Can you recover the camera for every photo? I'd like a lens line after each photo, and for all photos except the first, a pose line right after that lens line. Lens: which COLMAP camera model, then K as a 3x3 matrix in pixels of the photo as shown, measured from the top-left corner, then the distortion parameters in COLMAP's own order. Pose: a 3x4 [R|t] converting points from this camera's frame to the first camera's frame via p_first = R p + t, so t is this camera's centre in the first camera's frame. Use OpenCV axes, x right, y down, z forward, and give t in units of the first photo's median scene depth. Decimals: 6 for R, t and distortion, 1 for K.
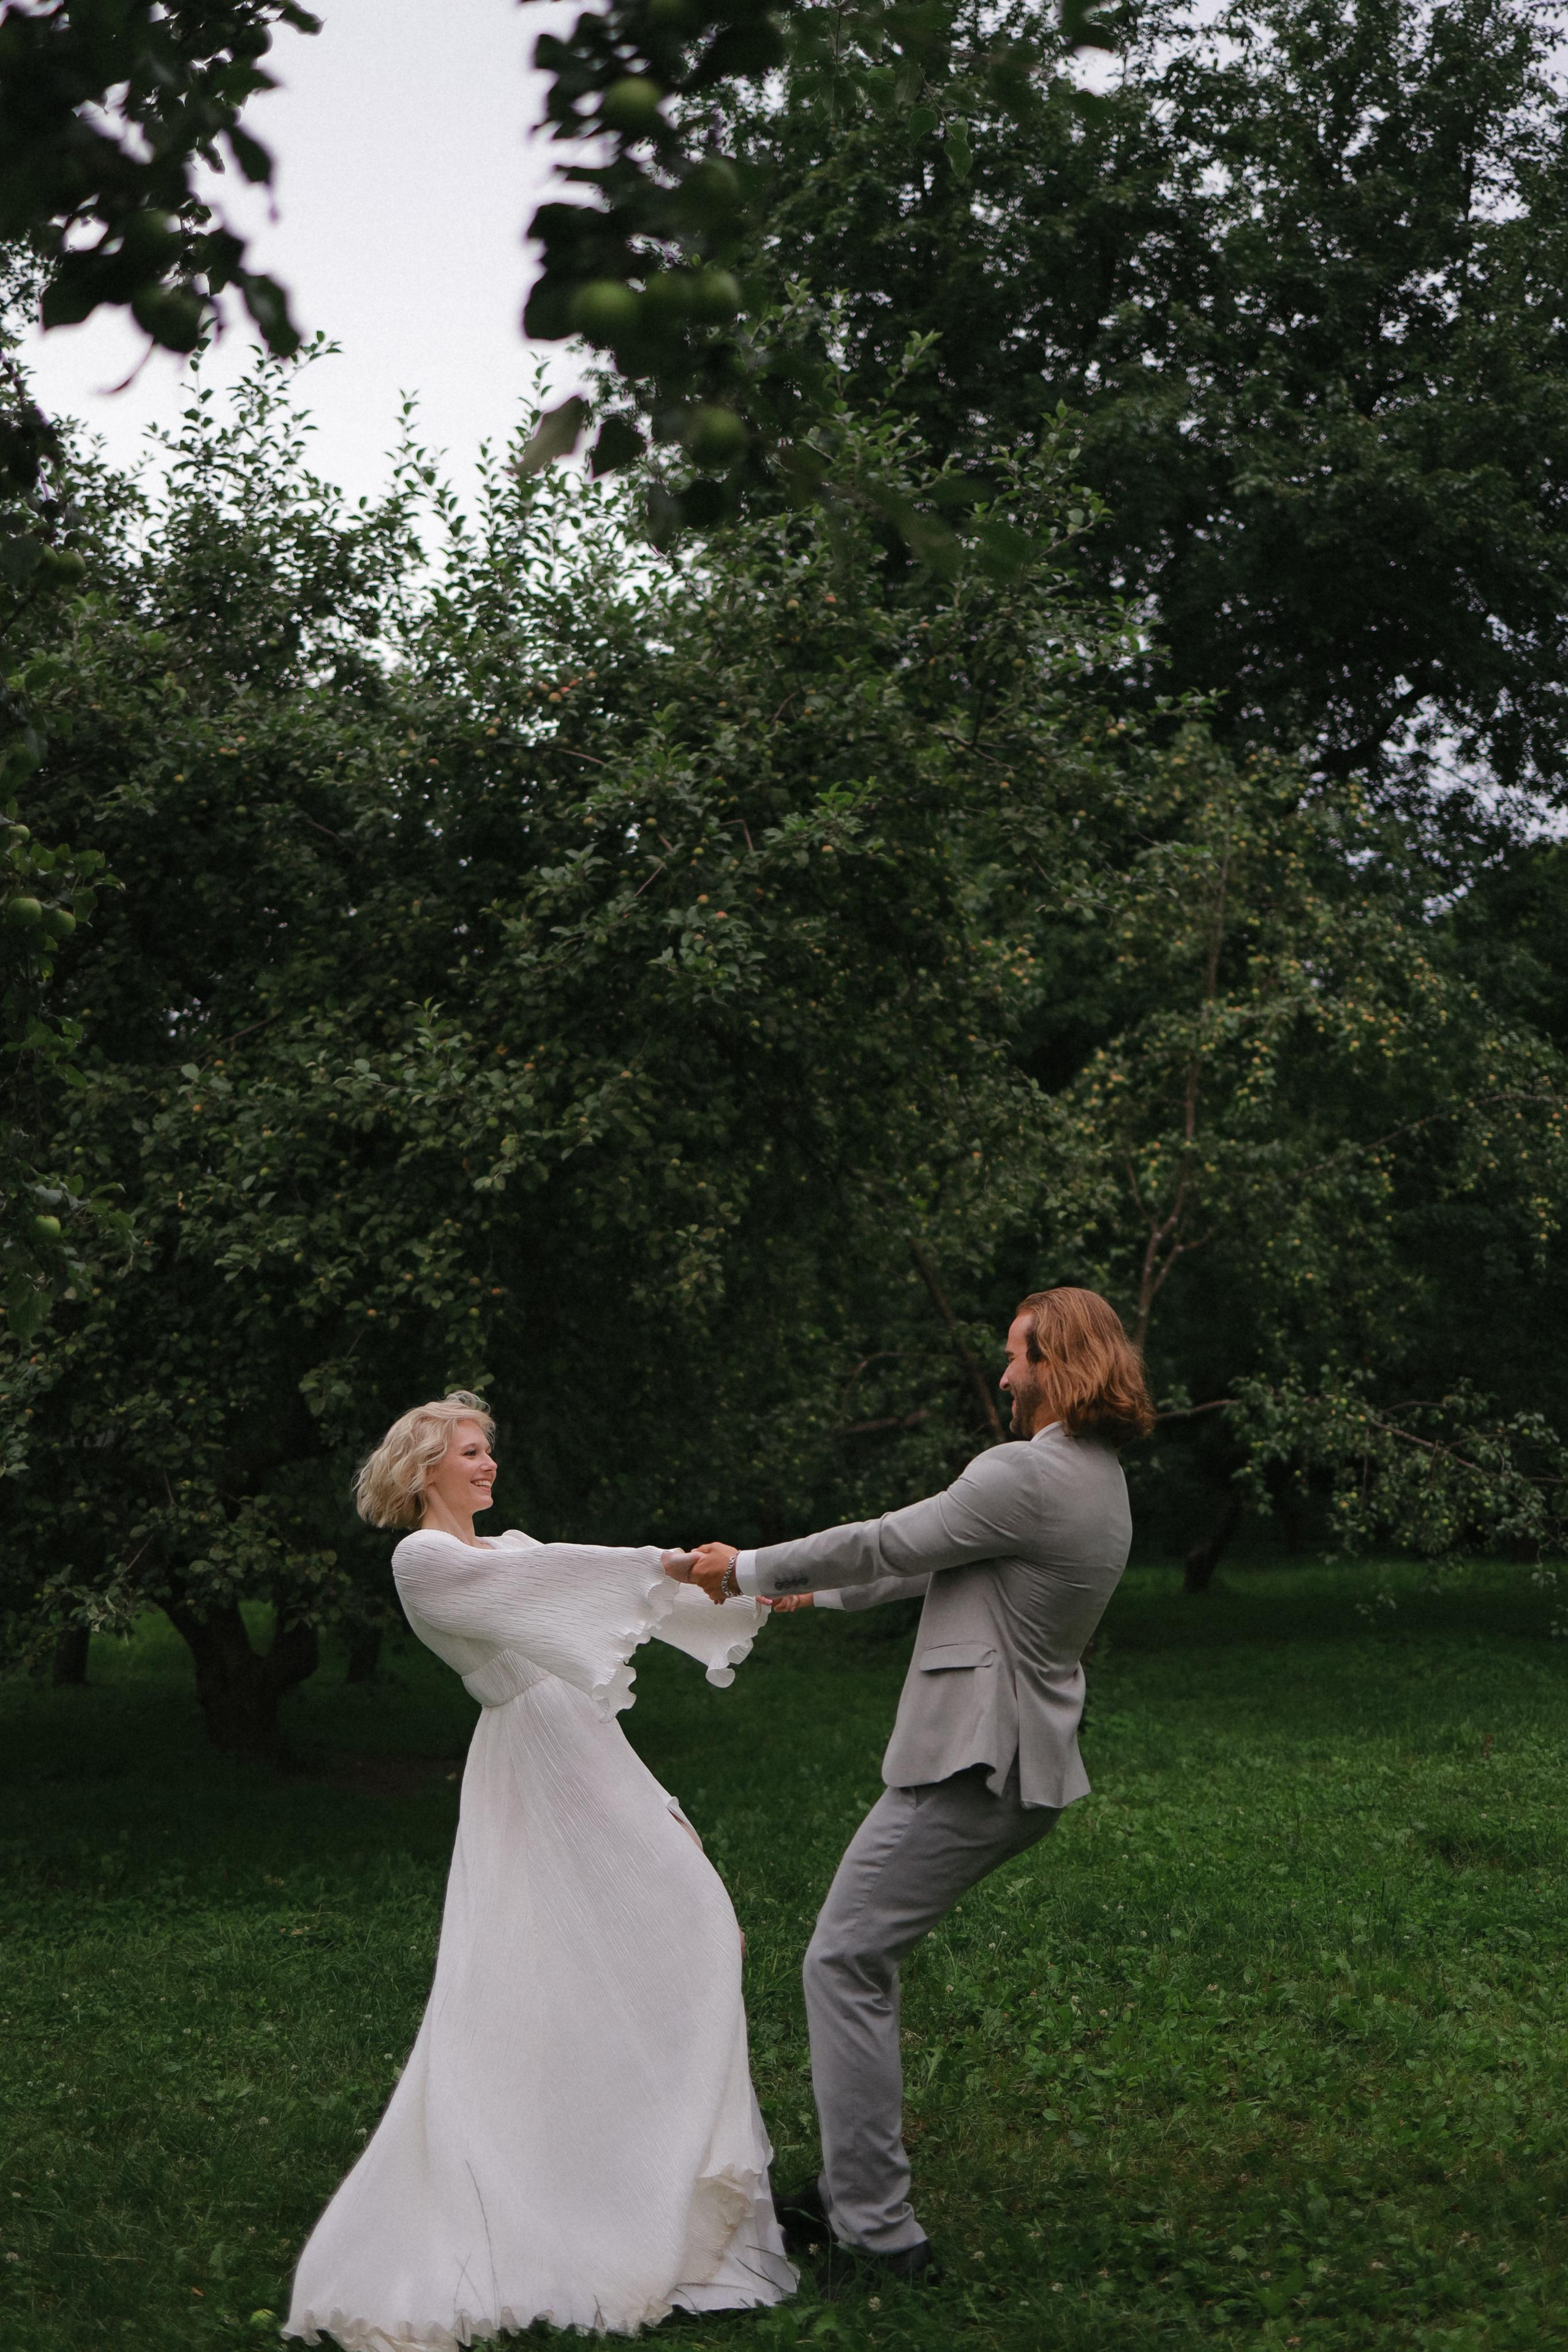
lens RADIAL K [[2270.6, 0, 767.6], [0, 2270.6, 1177.2], [0, 0, 1]] dist [-0.069206, 0.000000]
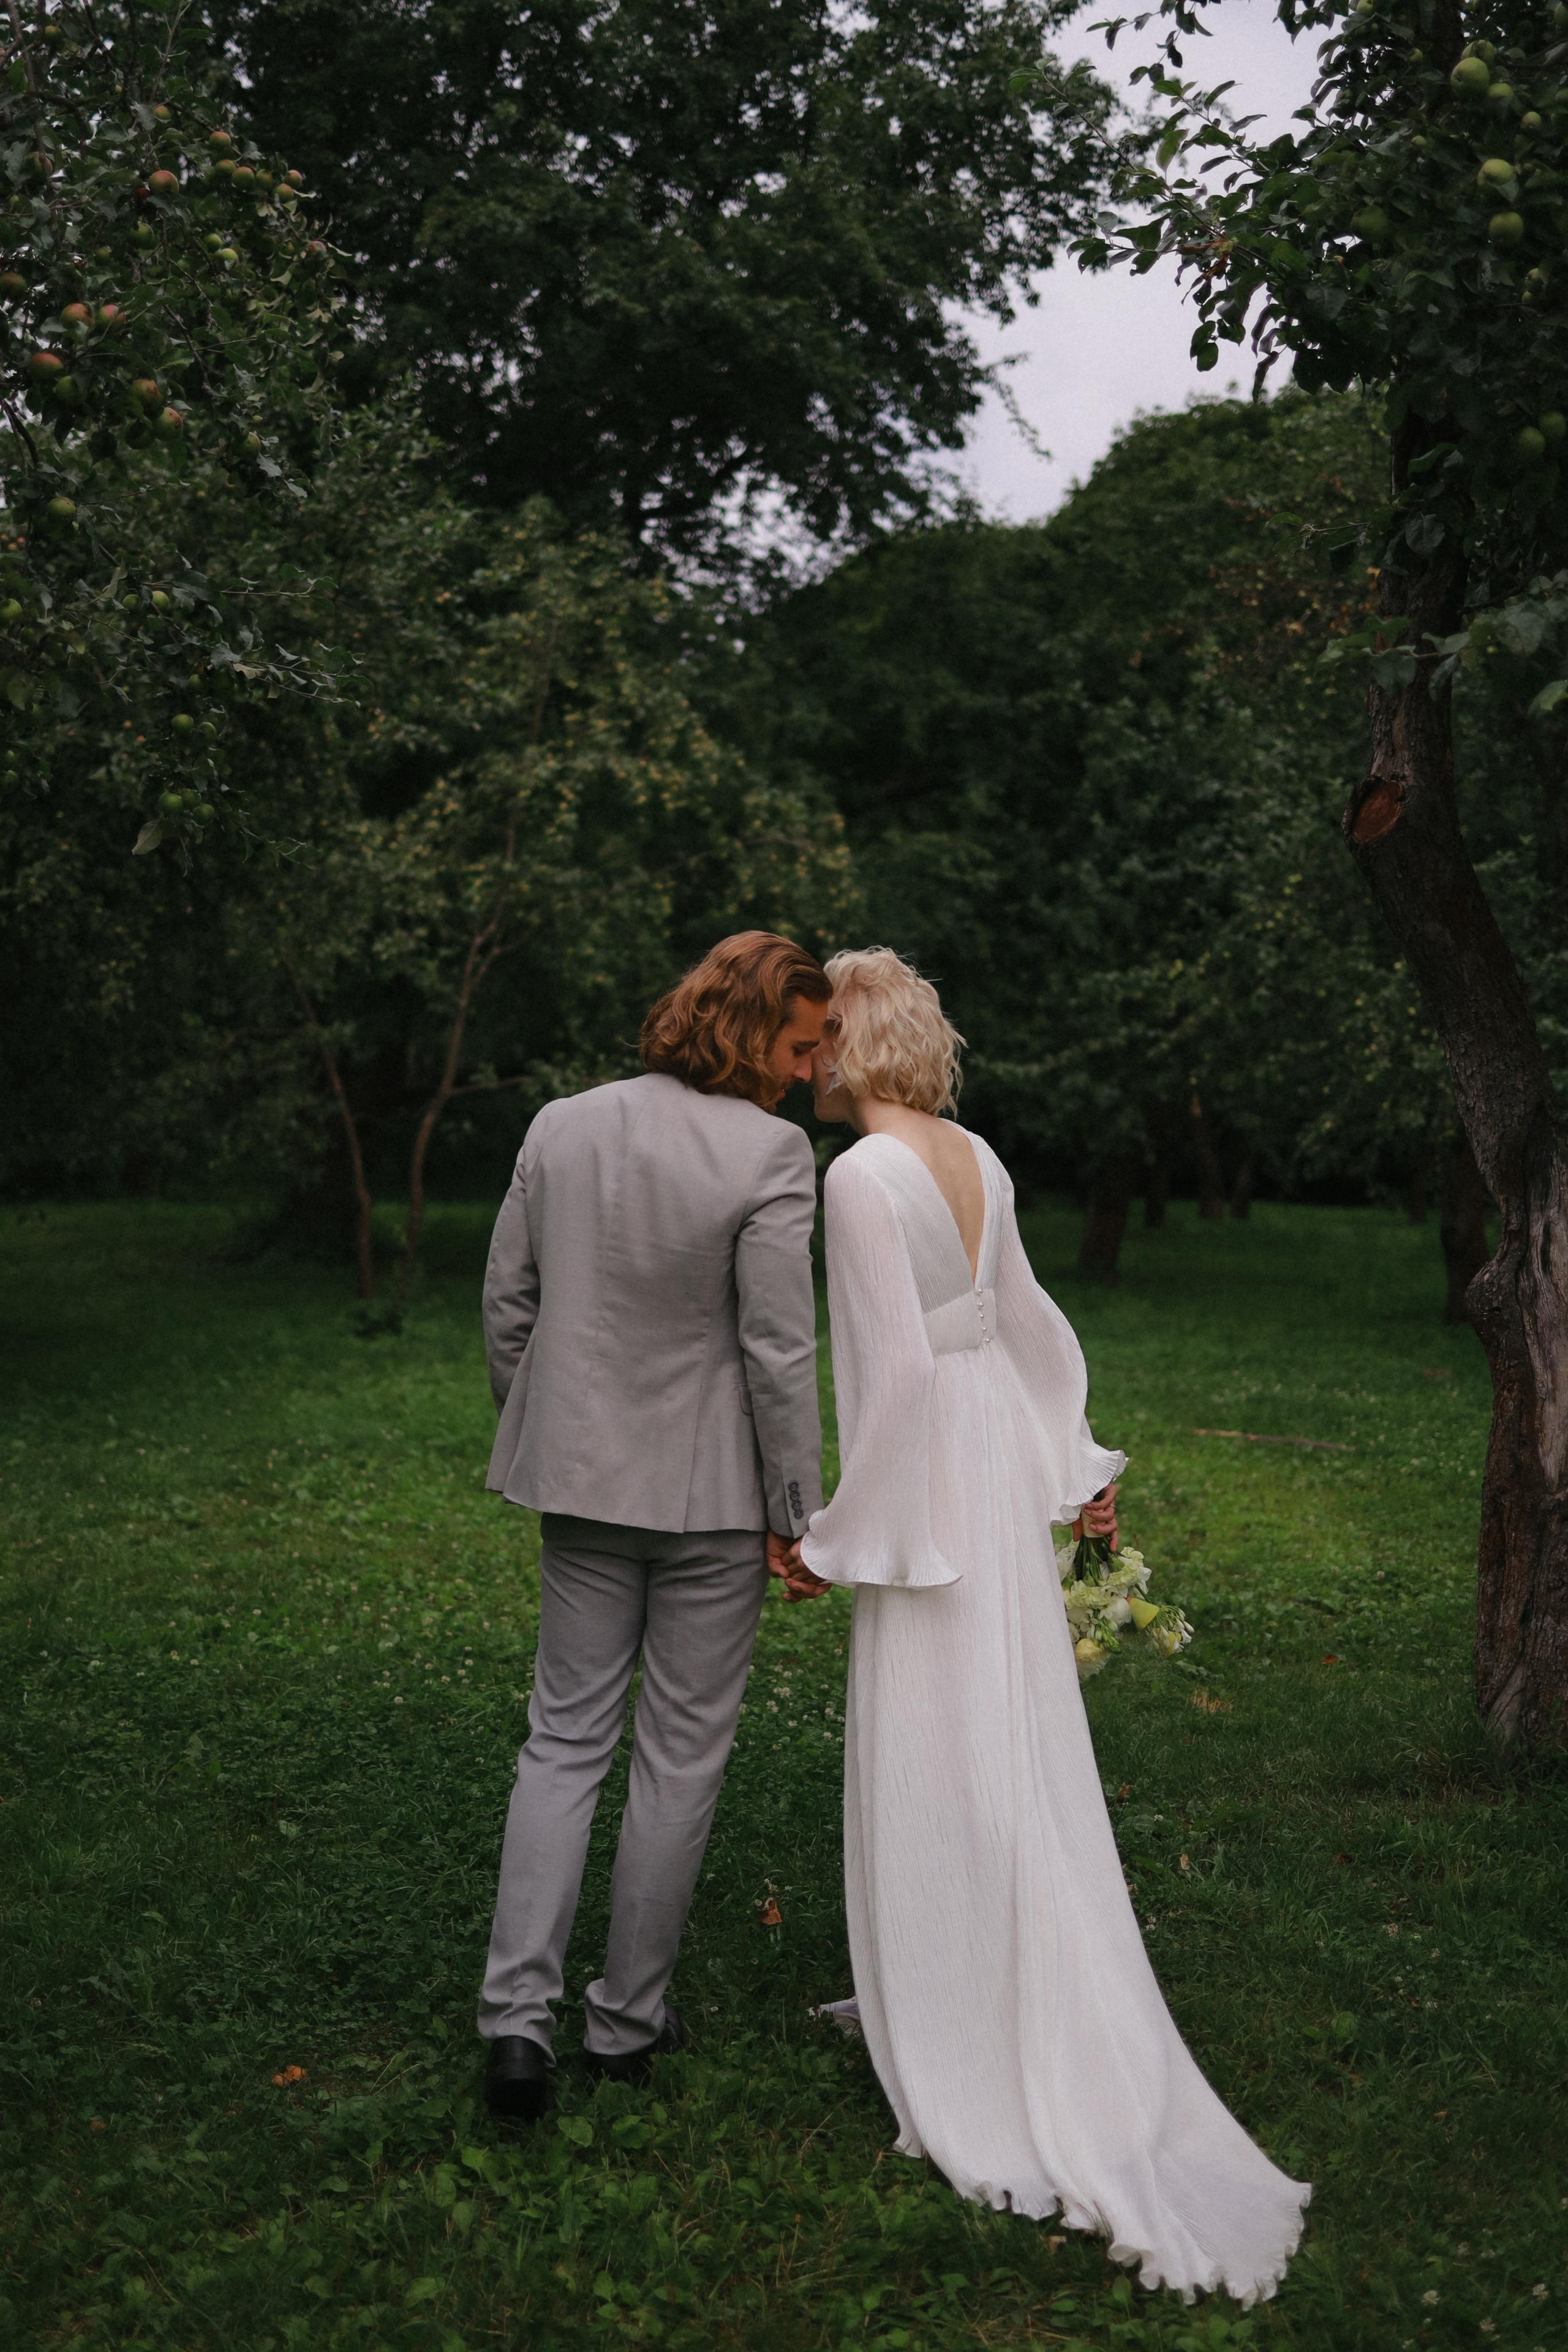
lens RADIAL K [[2270.6, 0, 760.1], [0, 2270.6, 1167.8], [0, 0, 1]] dist [-0.069206, 0.000000]
pose [[0.961512, 0.022433, 0.273847, -0.015575], [-0.065062, 0.986905, 0.147597, -0.047448], [-0.266950, -0.159734, 0.950380, -0.244814]]
